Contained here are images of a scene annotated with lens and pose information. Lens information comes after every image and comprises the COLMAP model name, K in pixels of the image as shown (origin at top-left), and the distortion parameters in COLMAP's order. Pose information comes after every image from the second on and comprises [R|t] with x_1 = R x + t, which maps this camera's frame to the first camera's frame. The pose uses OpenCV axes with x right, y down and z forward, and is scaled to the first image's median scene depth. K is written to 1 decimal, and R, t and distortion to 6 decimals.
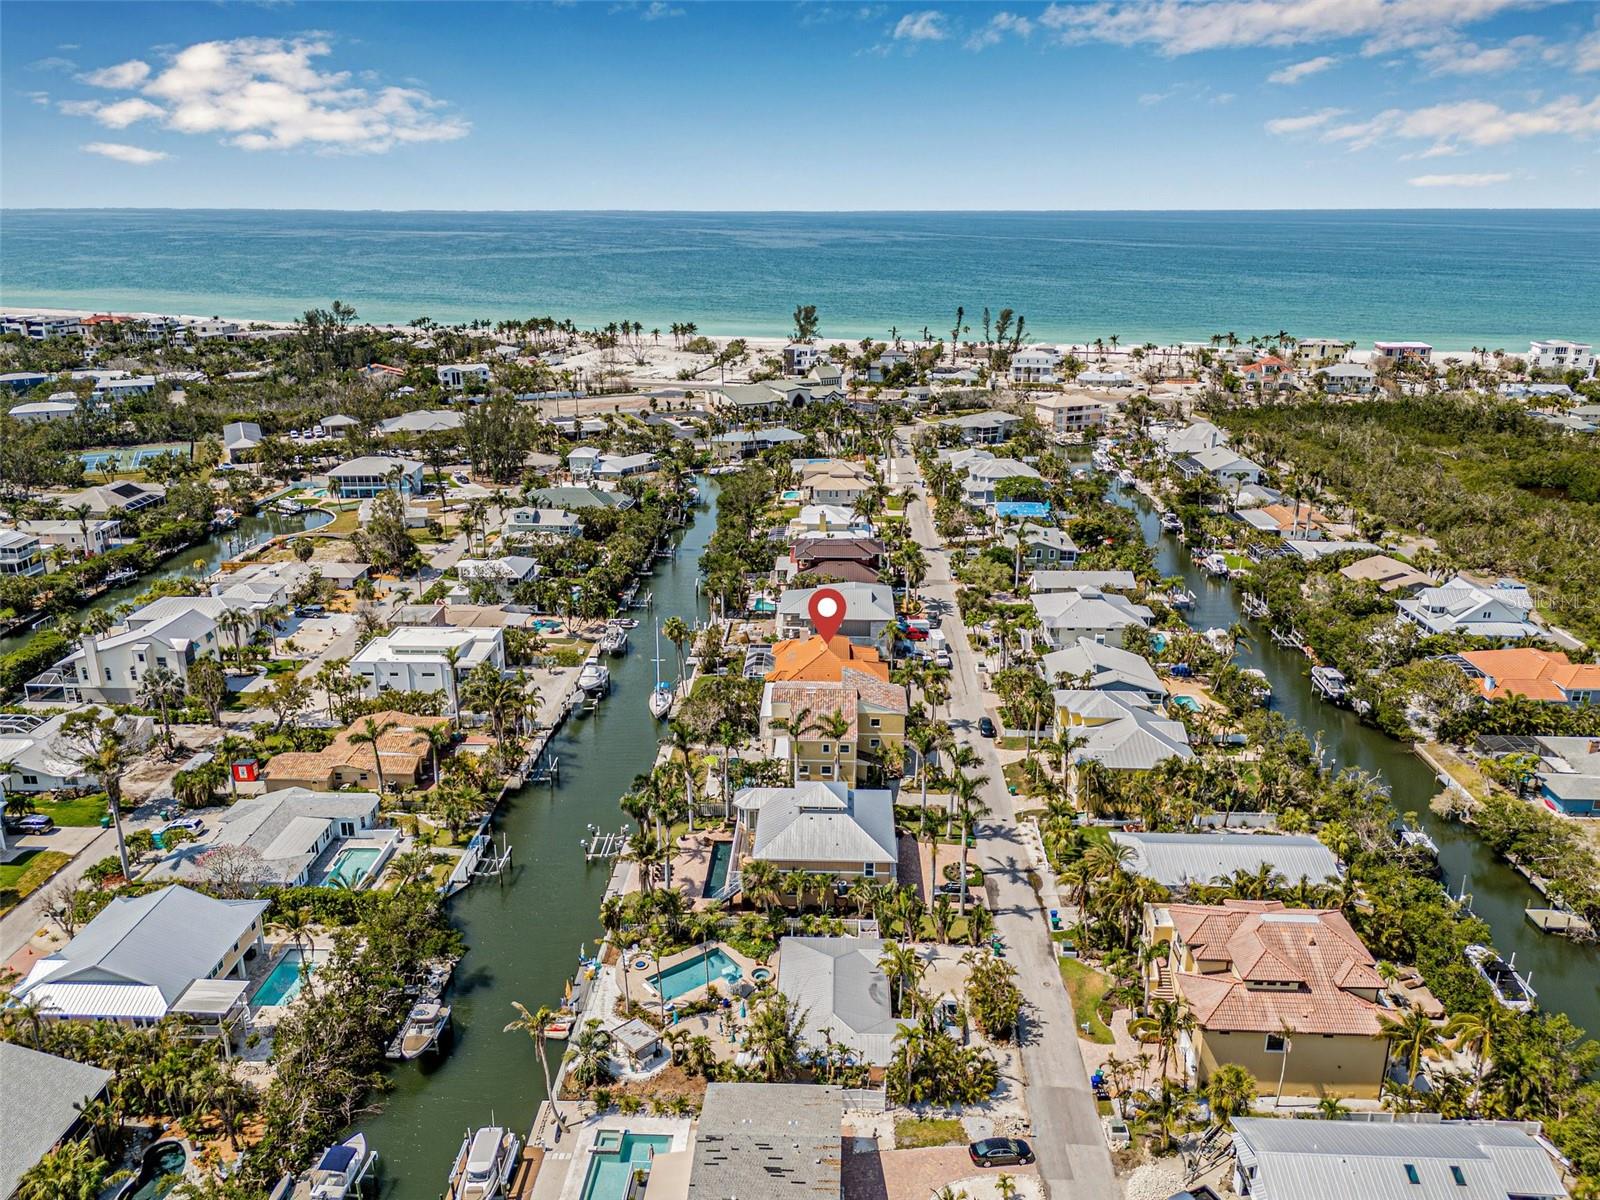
lens RADIAL K [[1228.7, 0, 800.0], [0, 1228.7, 600.0], [0, 0, 1]] dist [0.086685, -0.115002]
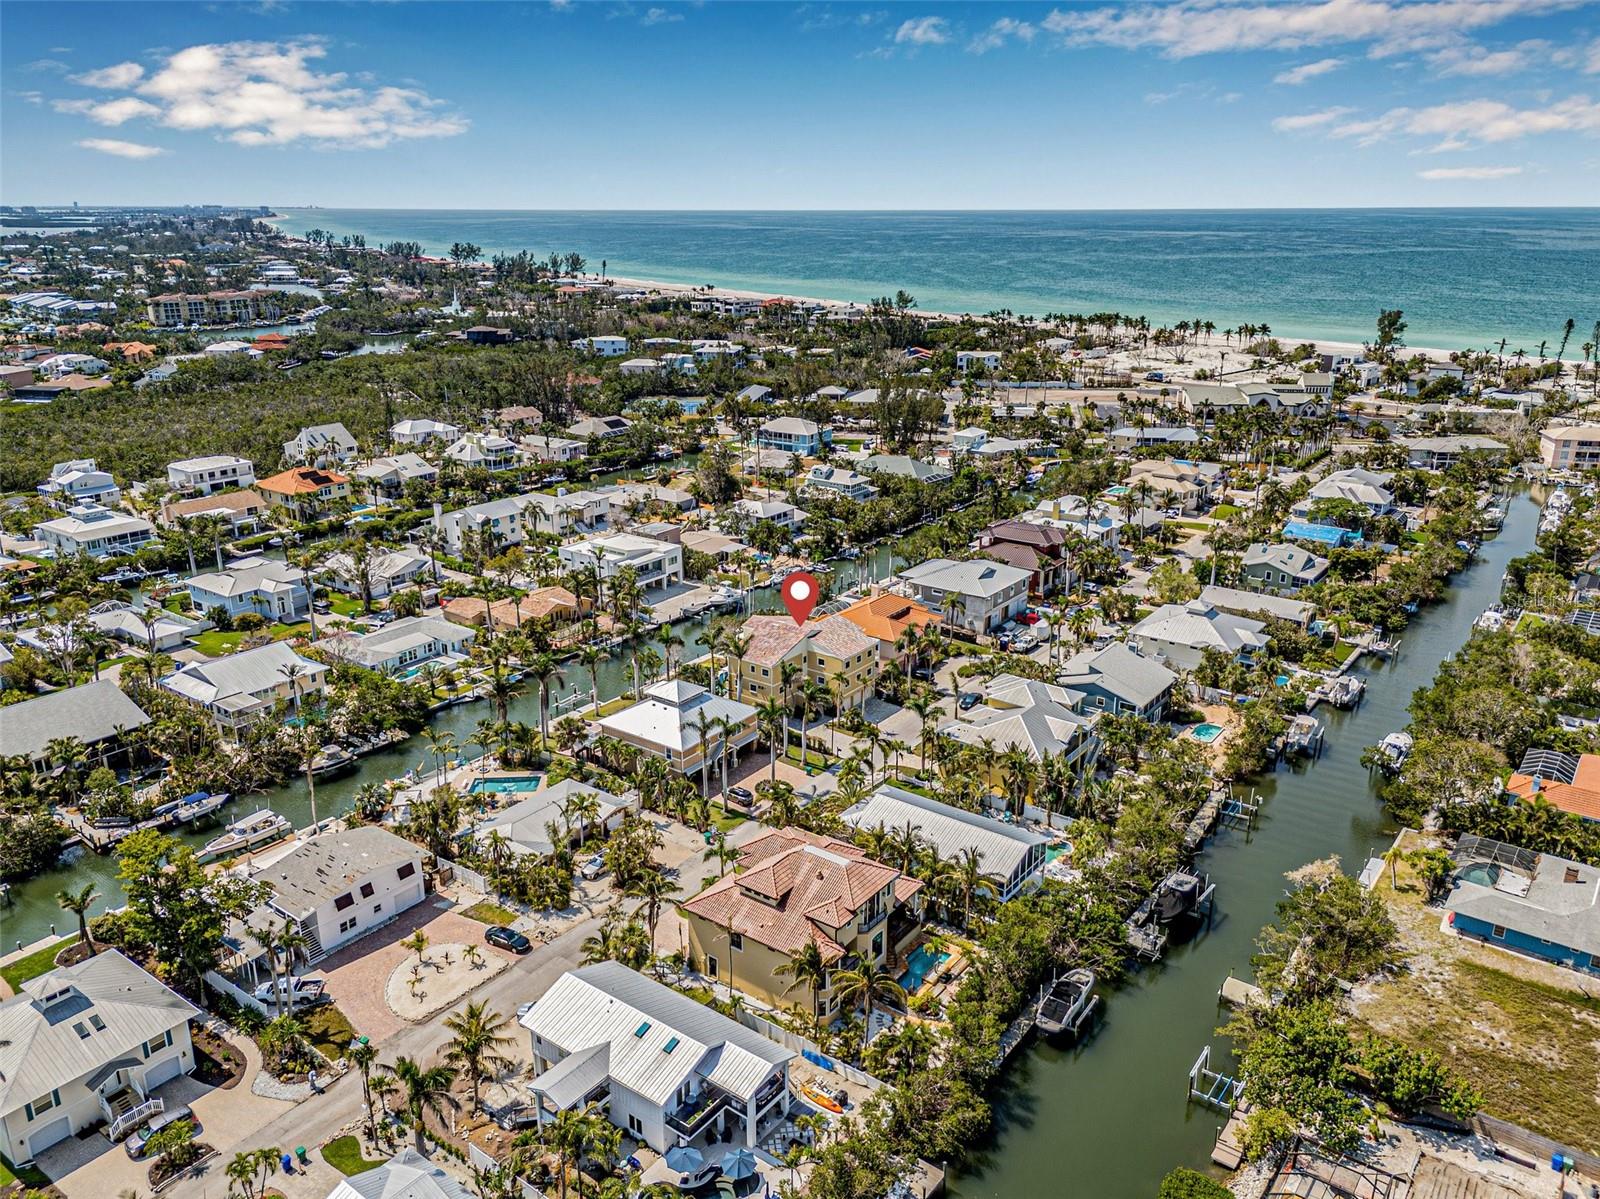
lens RADIAL K [[1228.7, 0, 800.0], [0, 1228.7, 599.5], [0, 0, 1]] dist [0.086685, -0.115002]
pose [[0.809981, 0.173256, -0.560279, 0.287735], [-0.173874, 0.983356, 0.052720, -0.005370], [0.560088, 0.054716, 0.826624, 0.025342]]
